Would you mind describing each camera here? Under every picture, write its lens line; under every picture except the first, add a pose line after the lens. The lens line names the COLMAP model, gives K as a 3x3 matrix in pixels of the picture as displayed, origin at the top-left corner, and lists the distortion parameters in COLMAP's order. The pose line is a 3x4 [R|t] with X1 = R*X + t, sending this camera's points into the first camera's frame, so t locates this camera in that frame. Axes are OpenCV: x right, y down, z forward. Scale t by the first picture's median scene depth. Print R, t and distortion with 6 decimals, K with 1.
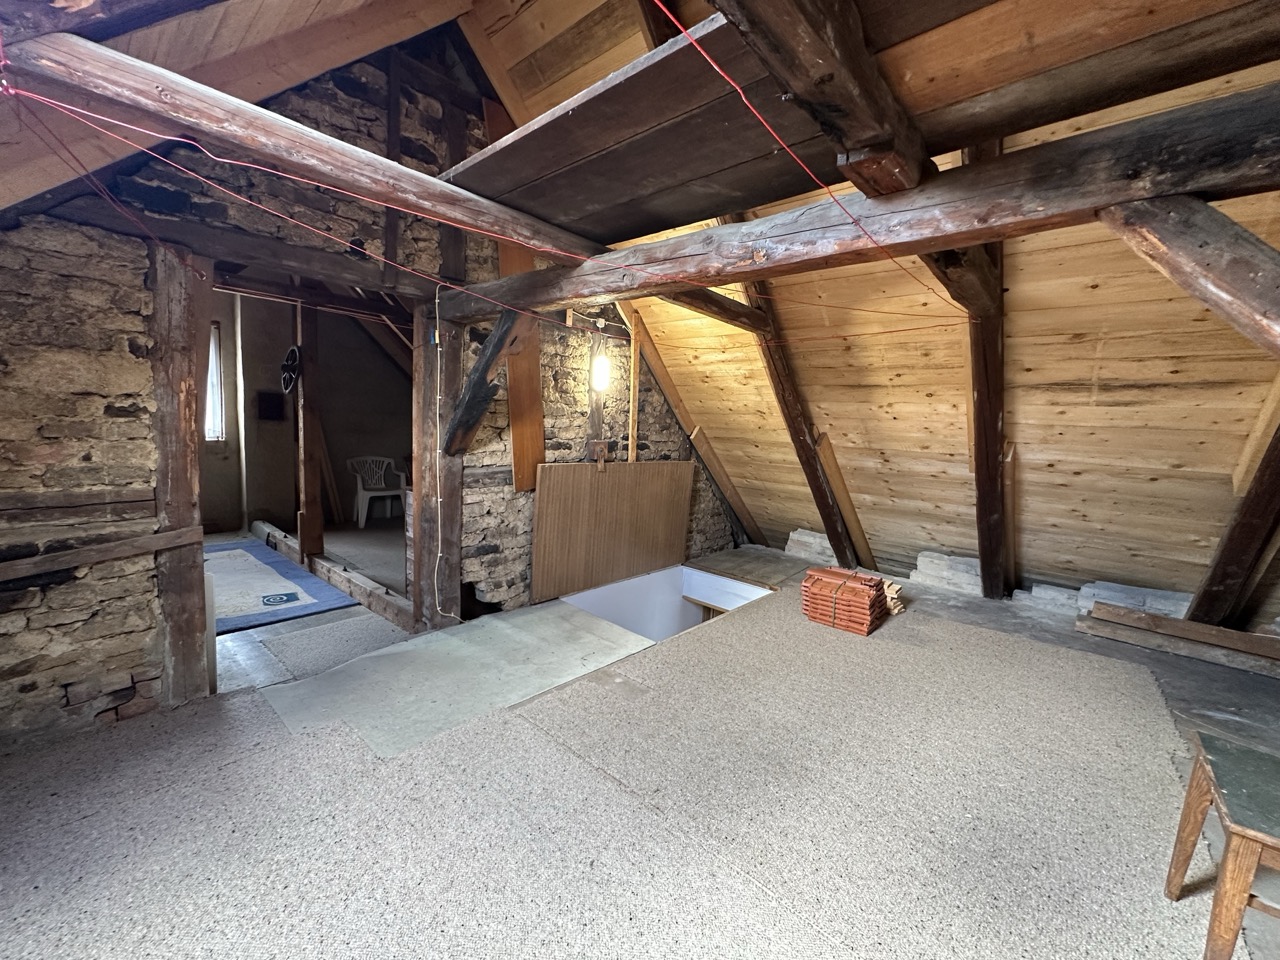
lens RADIAL K [[511.4, 0, 641.0], [0, 511.4, 478.2], [0, 0, 1]] dist [-0.000768, 0.000029]
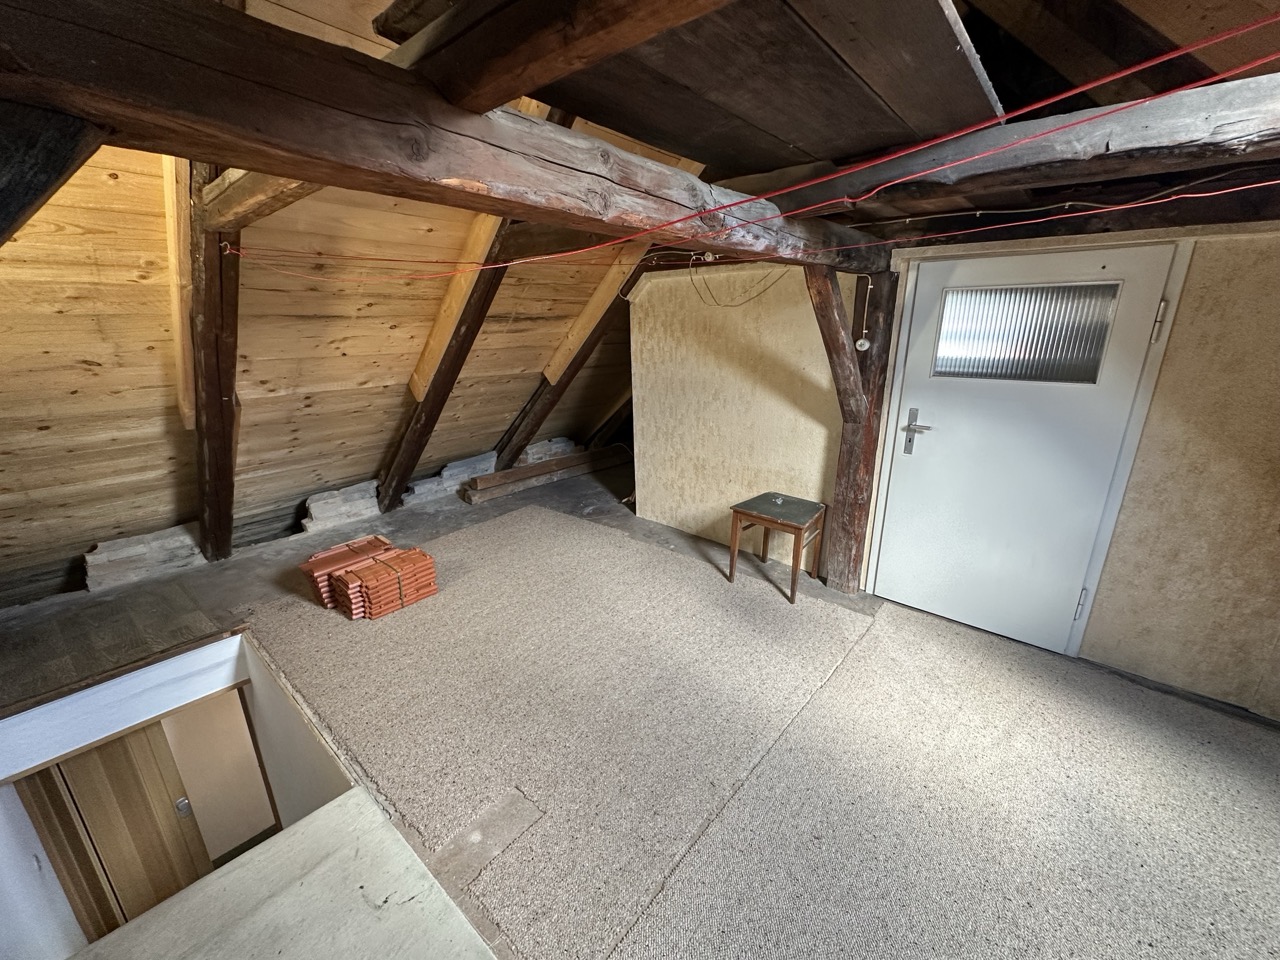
lens RADIAL K [[511.4, 0, 641.8], [0, 511.4, 478.5], [0, 0, 1]] dist [-0.000768, 0.000029]
pose [[-0.008661, -0.340586, 0.940173, -0.367525], [0.115695, 0.933553, 0.339254, -0.161078], [-0.993247, 0.111712, 0.031319, 0.538482]]
